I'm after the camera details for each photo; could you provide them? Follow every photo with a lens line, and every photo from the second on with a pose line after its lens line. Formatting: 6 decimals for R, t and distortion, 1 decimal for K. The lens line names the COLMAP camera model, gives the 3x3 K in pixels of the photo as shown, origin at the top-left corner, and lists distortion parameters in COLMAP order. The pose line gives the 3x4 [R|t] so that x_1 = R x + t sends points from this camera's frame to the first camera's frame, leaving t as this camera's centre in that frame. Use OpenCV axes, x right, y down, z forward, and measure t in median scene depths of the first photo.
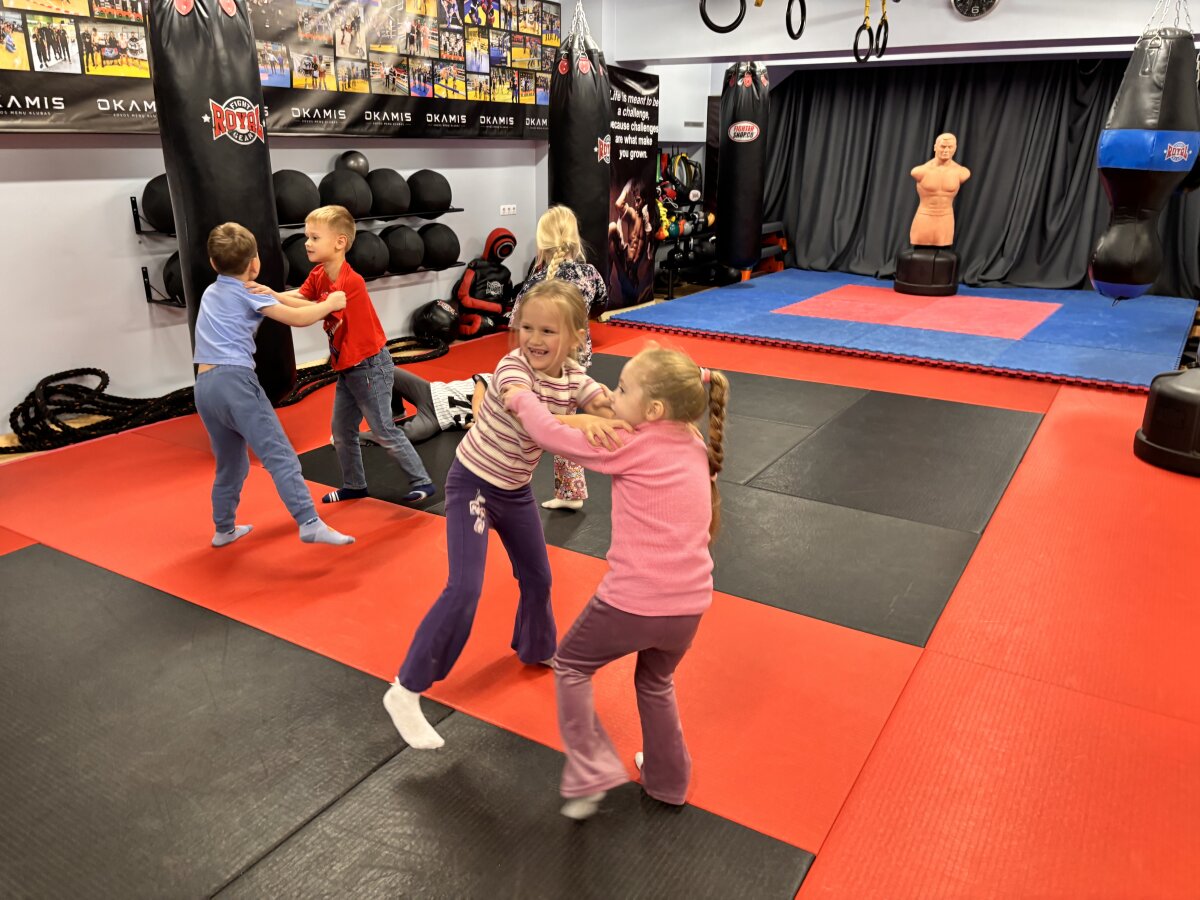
lens RADIAL K [[901.8, 0, 600.4], [0, 901.8, 440.3], [0, 0, 1]] dist [0.024890, -0.023962]
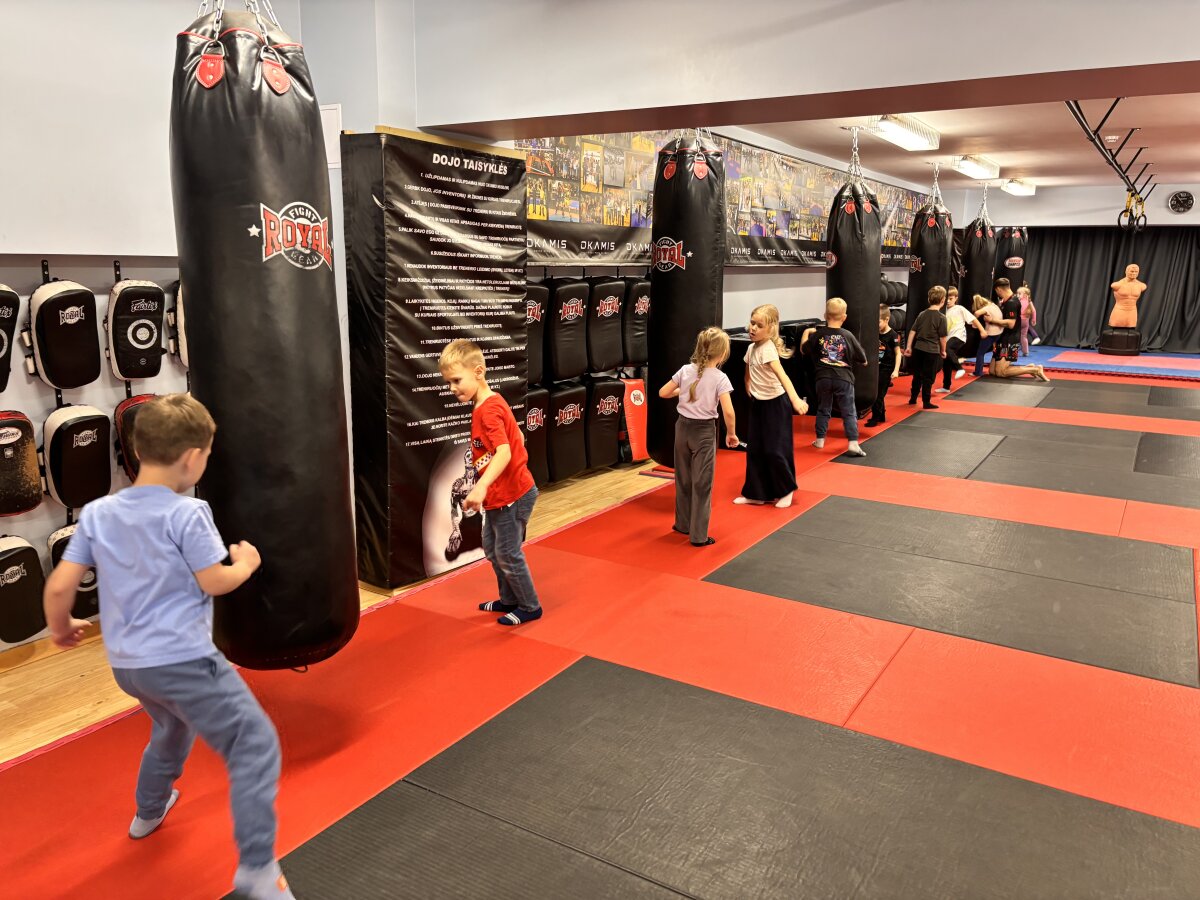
lens RADIAL K [[901.8, 0, 594.1], [0, 901.8, 450.0], [0, 0, 1]] dist [0.024890, -0.023962]
pose [[0.999952, 0.006258, -0.007543, -0.637898], [-0.007068, 0.993611, -0.112639, 0.221687], [0.006789, 0.112687, 0.993607, -0.704368]]
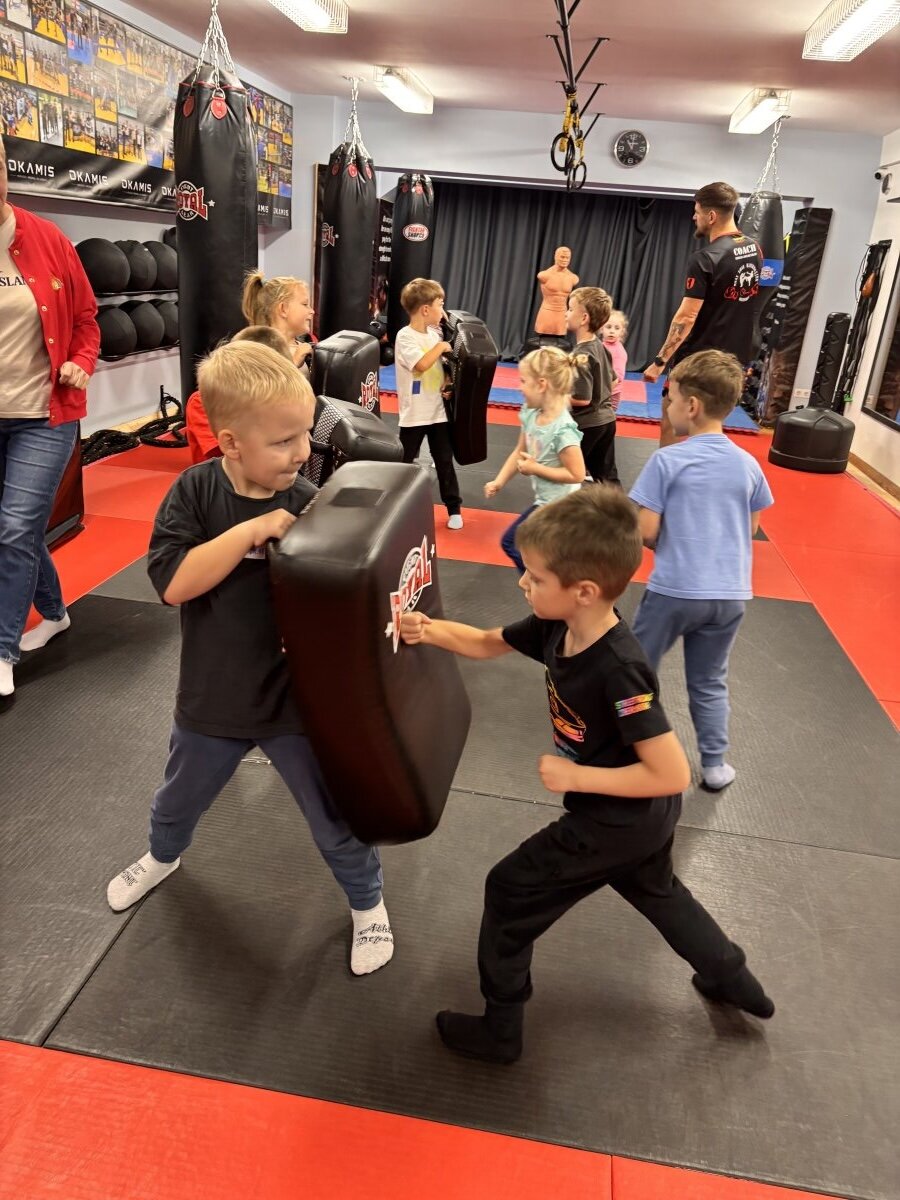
lens RADIAL K [[901.8, 0, 453.4], [0, 901.8, 607.3], [0, 0, 1]] dist [0.024890, -0.023962]
pose [[0.910979, -0.087923, 0.402973, -0.325677], [0.058228, 0.994645, 0.085384, 0.055073], [-0.408322, -0.054319, 0.911220, -0.145212]]
